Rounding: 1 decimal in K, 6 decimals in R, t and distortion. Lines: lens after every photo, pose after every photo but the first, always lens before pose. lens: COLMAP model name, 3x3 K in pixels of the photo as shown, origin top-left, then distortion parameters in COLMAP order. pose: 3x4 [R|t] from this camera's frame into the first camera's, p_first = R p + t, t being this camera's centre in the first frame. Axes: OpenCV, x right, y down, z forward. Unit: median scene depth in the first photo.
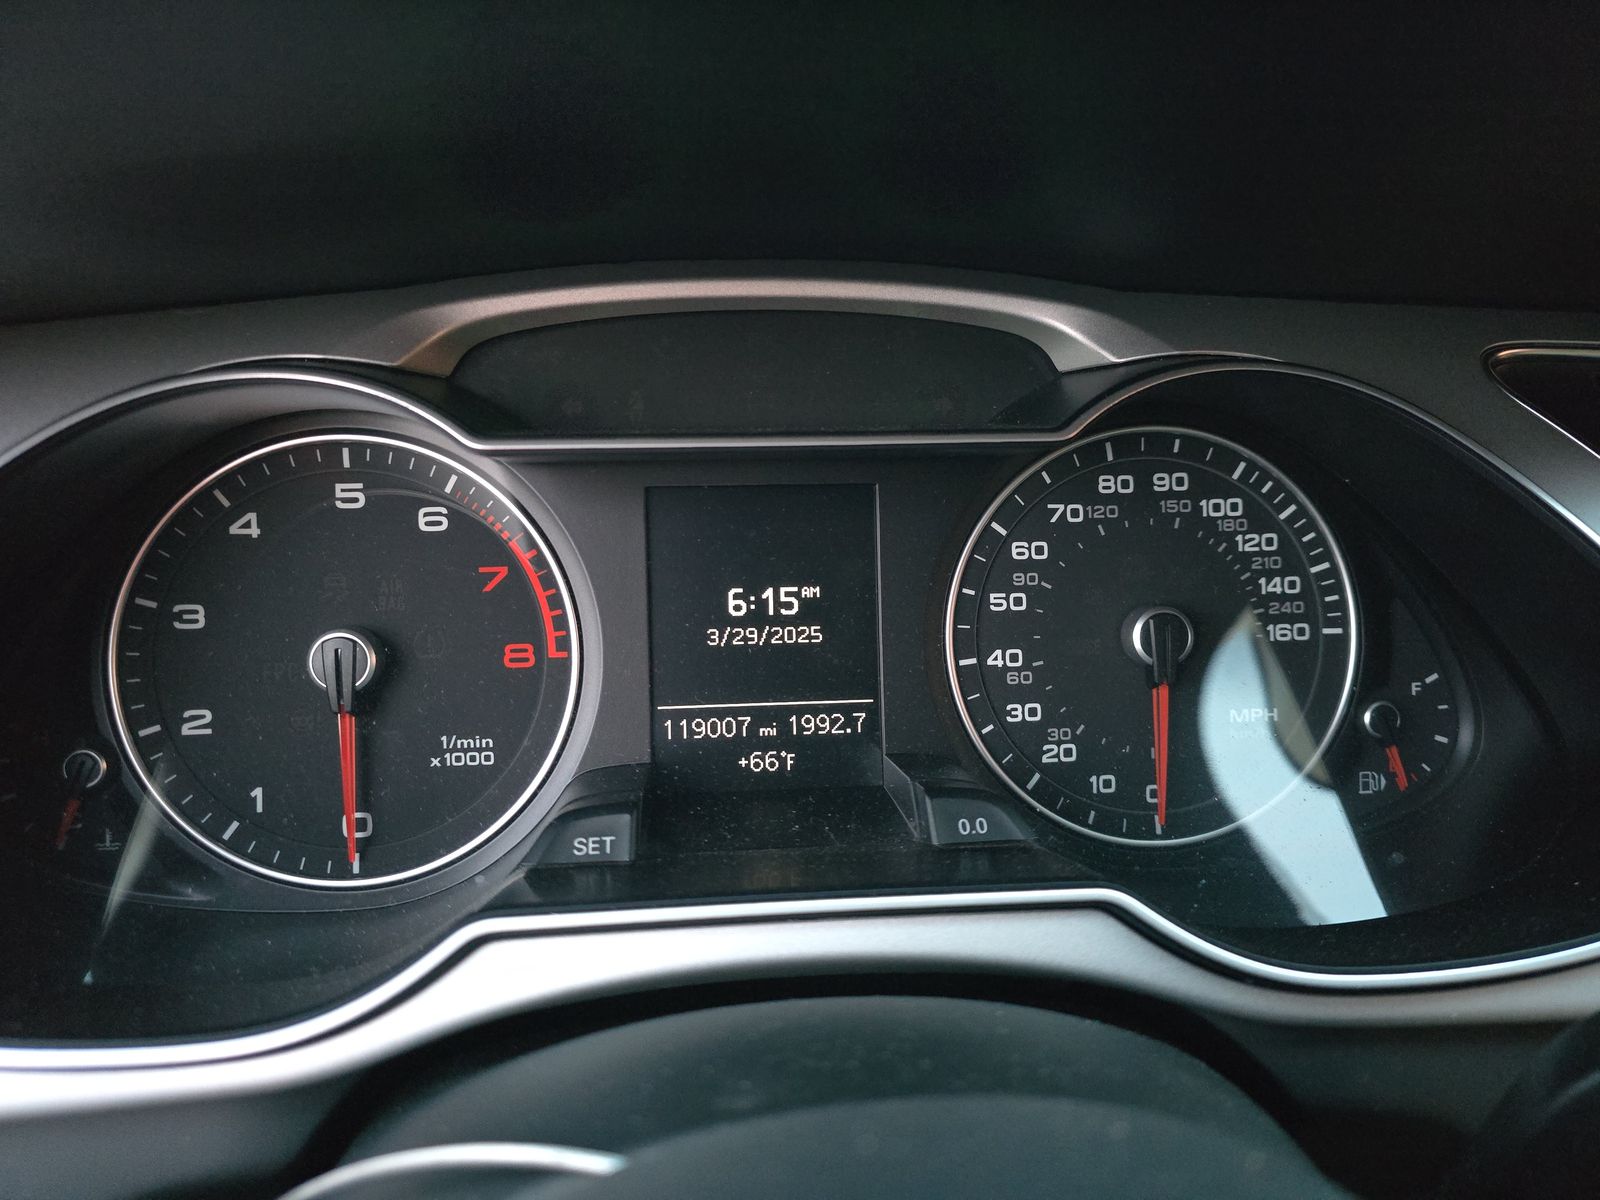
lens RADIAL K [[1064.4, 0, 807.4], [0, 1064.4, 597.3], [0, 0, 1]] dist [-0.011244, -0.010419]
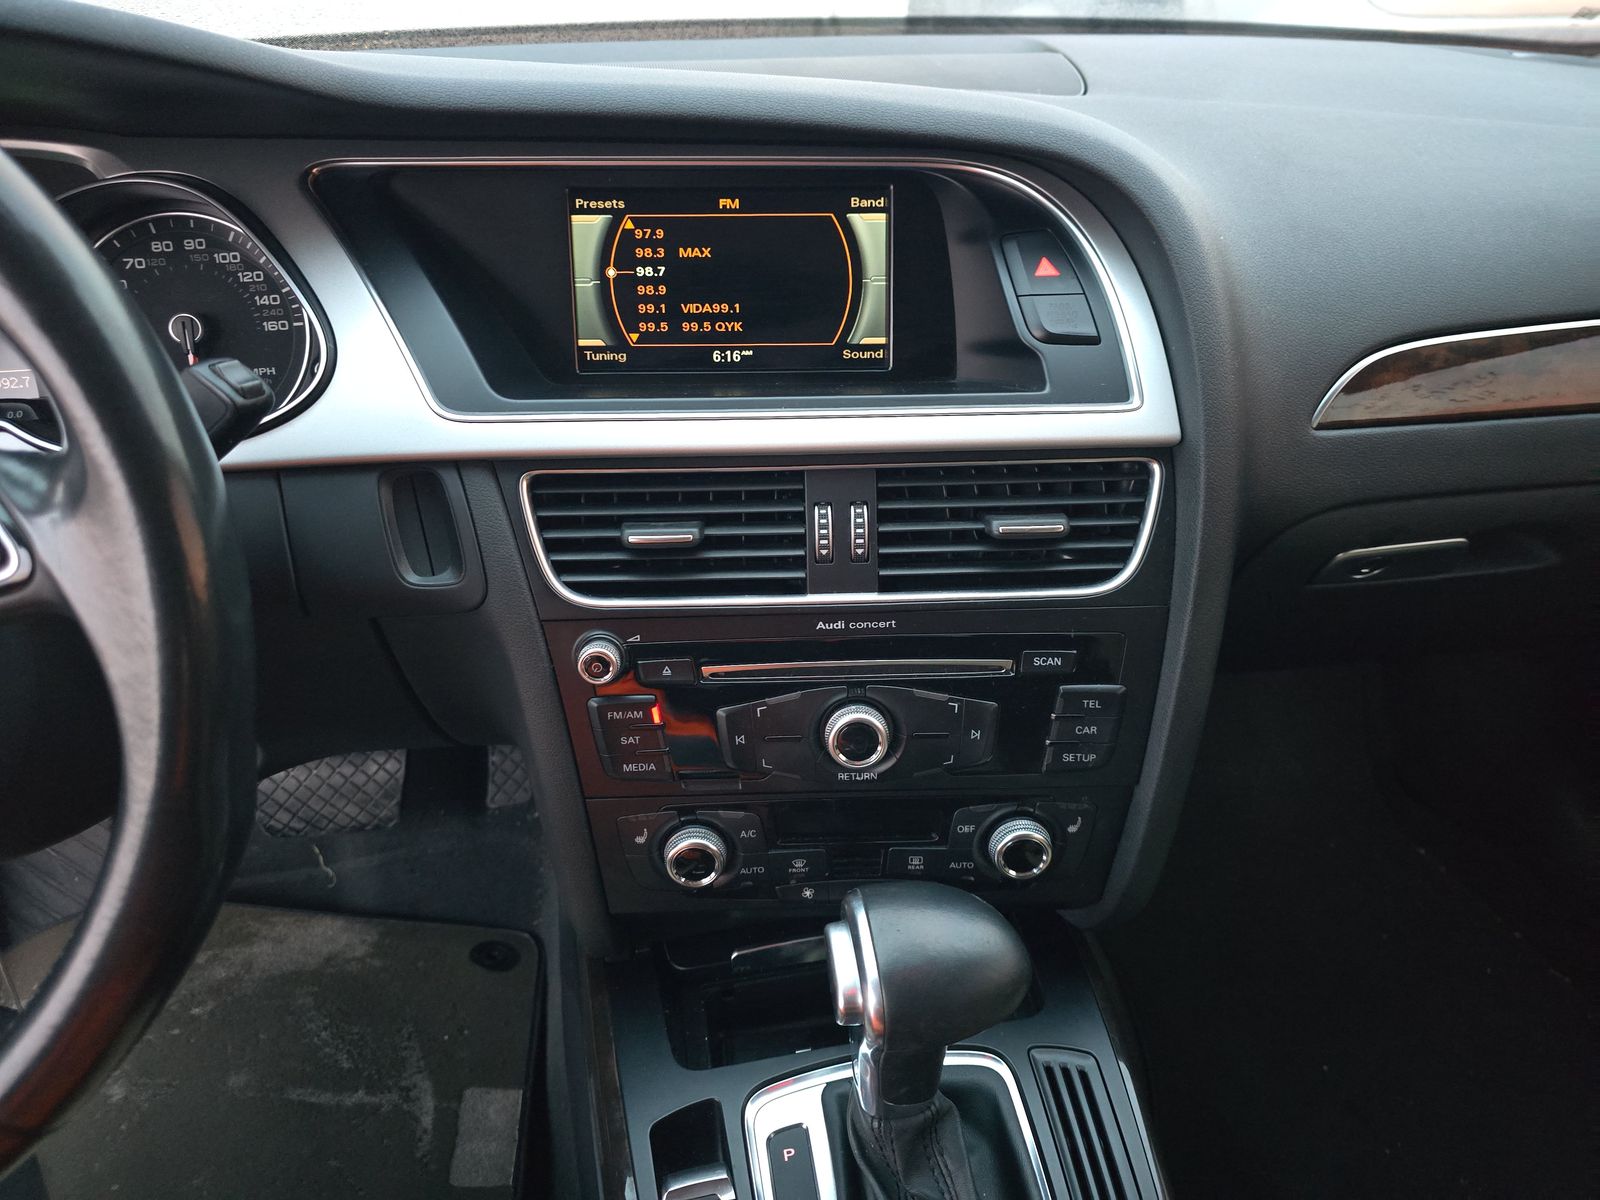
lens RADIAL K [[1064.4, 0, 800.7], [0, 1064.4, 602.8], [0, 0, 1]] dist [-0.011244, -0.010419]
pose [[0.993857, -0.058279, 0.094082, 1.186569], [0.041107, 0.983692, 0.175102, 0.227510], [-0.102753, -0.170159, 0.980045, -1.019012]]
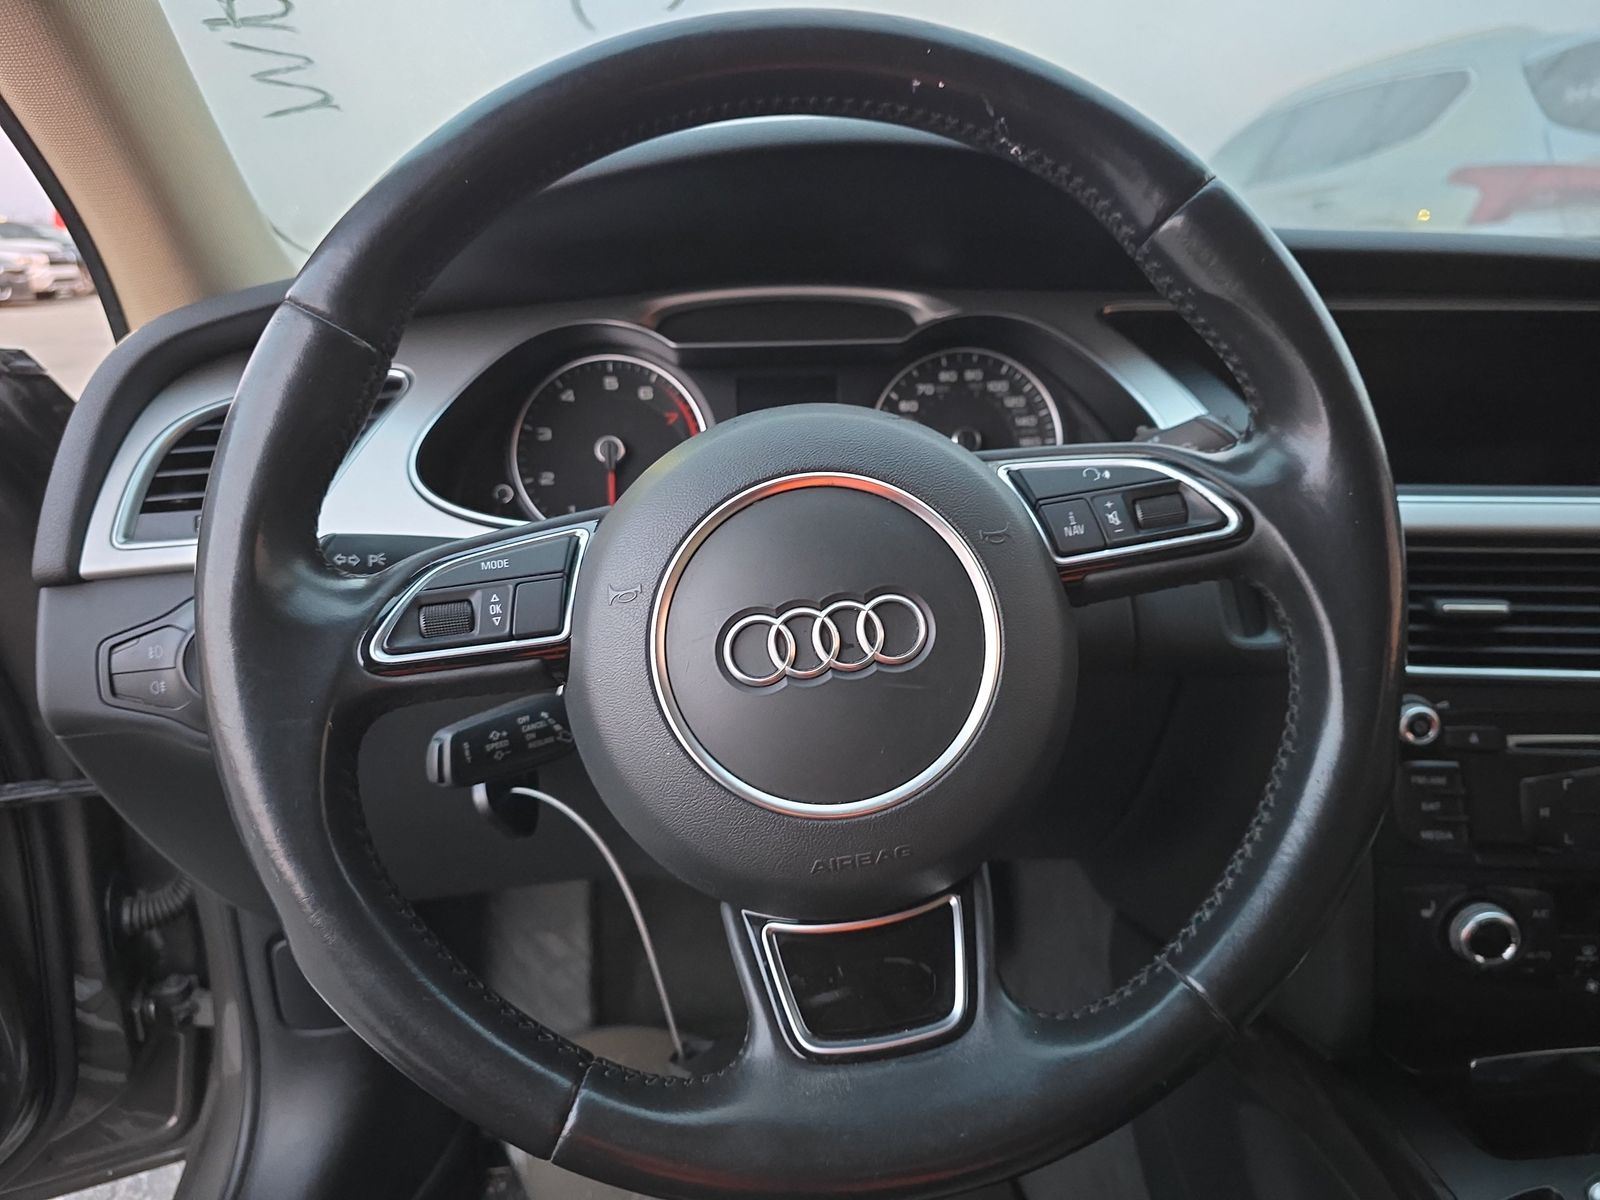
lens RADIAL K [[1064.4, 0, 794.6], [0, 1064.4, 601.0], [0, 0, 1]] dist [-0.011244, -0.010419]
pose [[0.998276, -0.009696, -0.057892, 0.095680], [0.006063, 0.998020, -0.062608, 0.497854], [0.058385, 0.062149, 0.996358, -1.196244]]
